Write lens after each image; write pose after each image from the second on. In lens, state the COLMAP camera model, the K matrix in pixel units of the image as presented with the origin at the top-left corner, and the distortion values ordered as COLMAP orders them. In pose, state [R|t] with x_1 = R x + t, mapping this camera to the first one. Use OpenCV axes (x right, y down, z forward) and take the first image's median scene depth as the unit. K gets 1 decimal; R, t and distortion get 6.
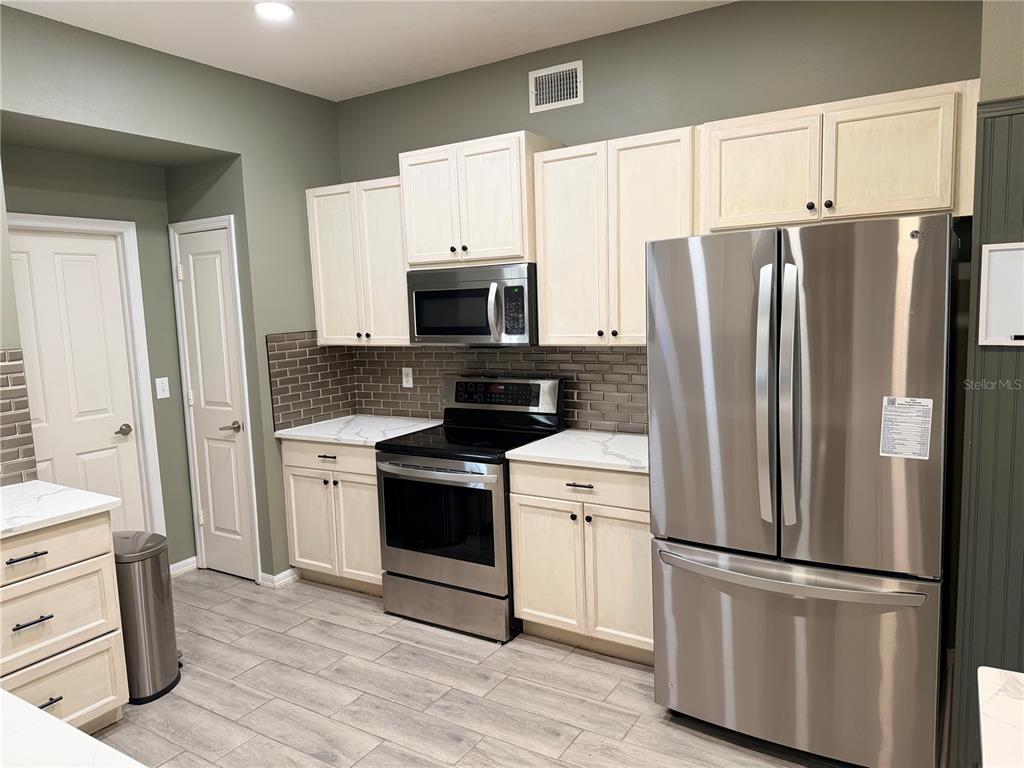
lens RADIAL K [[717.6, 0, 507.6], [0, 717.6, 386.2], [0, 0, 1]] dist [0.040677, -0.046858]
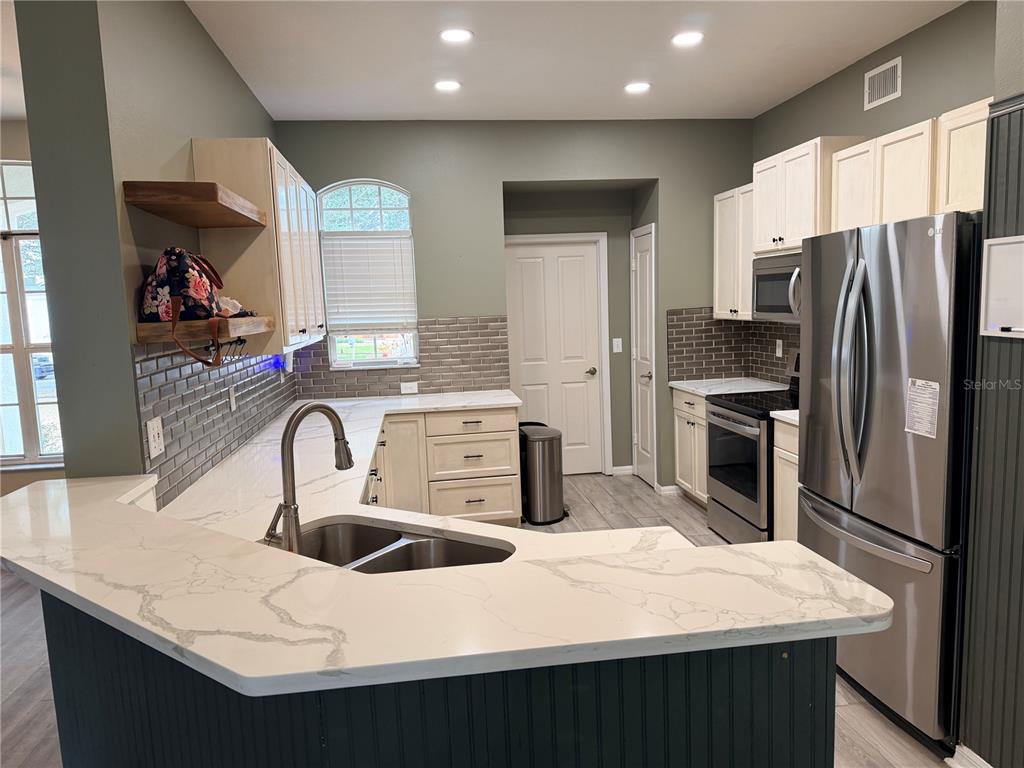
lens RADIAL K [[717.6, 0, 501.5], [0, 717.6, 385.6], [0, 0, 1]] dist [0.040677, -0.046858]
pose [[0.631537, 0.102179, -0.768583, 0.592337], [-0.072420, 0.994718, 0.072736, -0.005959], [0.771956, 0.009725, 0.635602, -0.117537]]
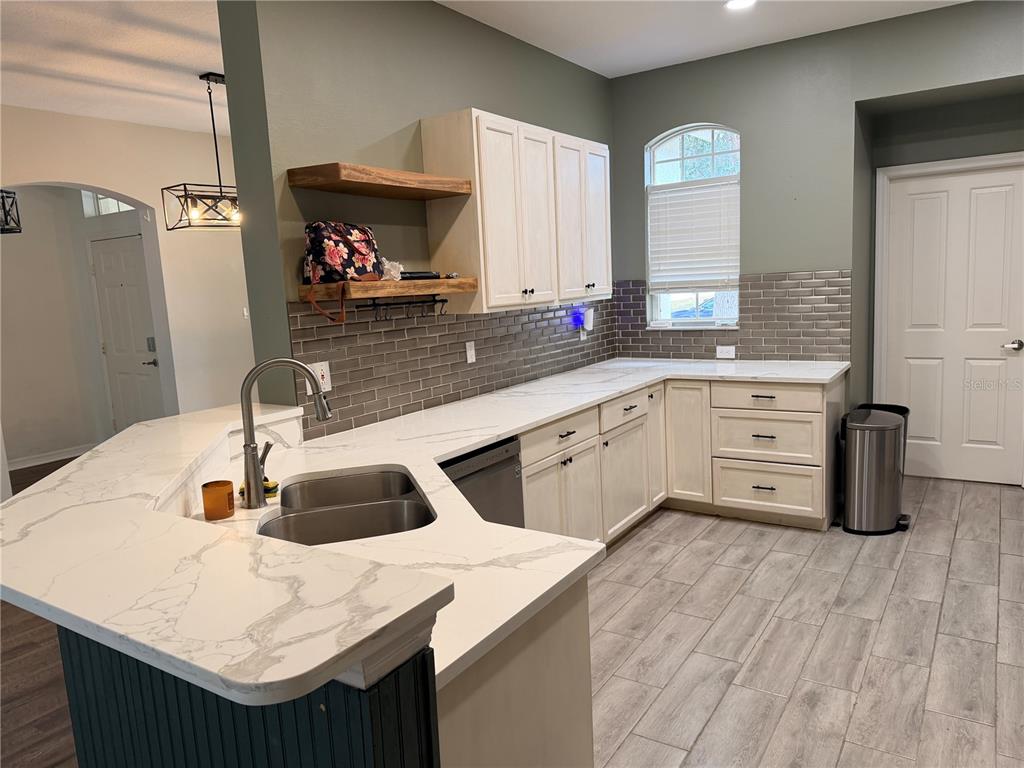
lens RADIAL K [[717.6, 0, 503.1], [0, 717.6, 382.9], [0, 0, 1]] dist [0.040677, -0.046858]
pose [[-0.038498, 0.179471, -0.983010, 0.681319], [-0.057704, 0.981698, 0.181492, -0.043297], [0.997591, 0.063711, -0.027437, 0.301924]]
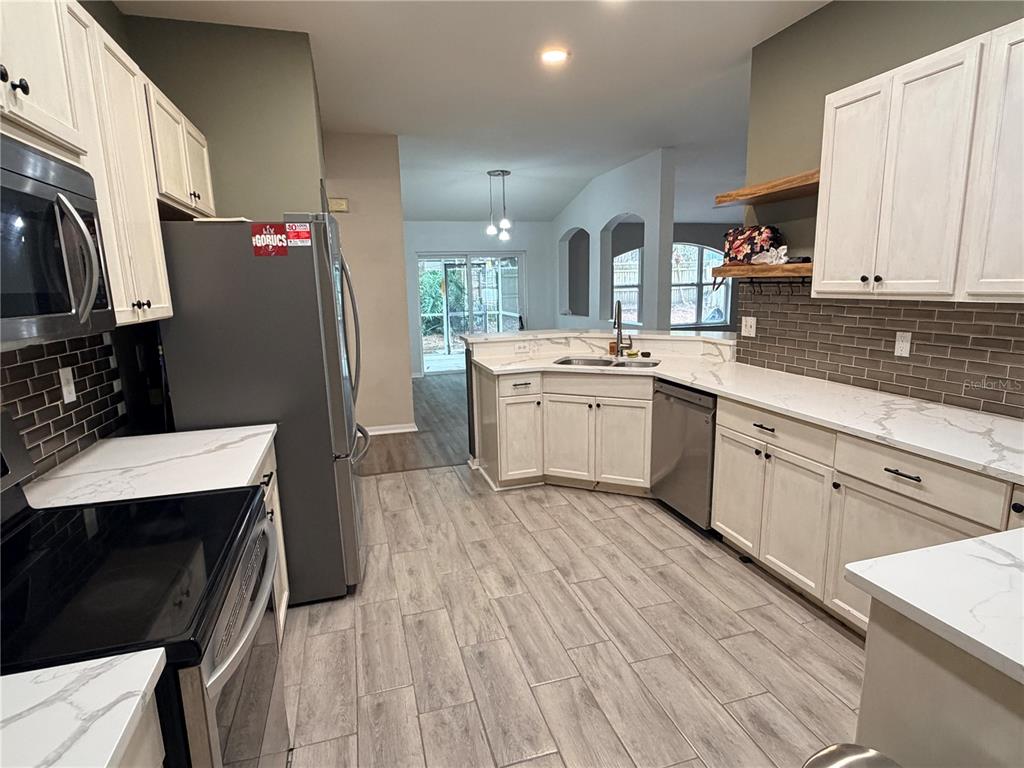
lens RADIAL K [[548.4, 0, 522.1], [0, 548.4, 378.2], [0, 0, 1]] dist [-0.004224, -0.000149]
pose [[-0.758211, -0.058780, 0.649355, -0.465127], [0.121150, 0.965884, 0.228892, -0.073432], [-0.640655, 0.252218, -0.725222, 1.074346]]
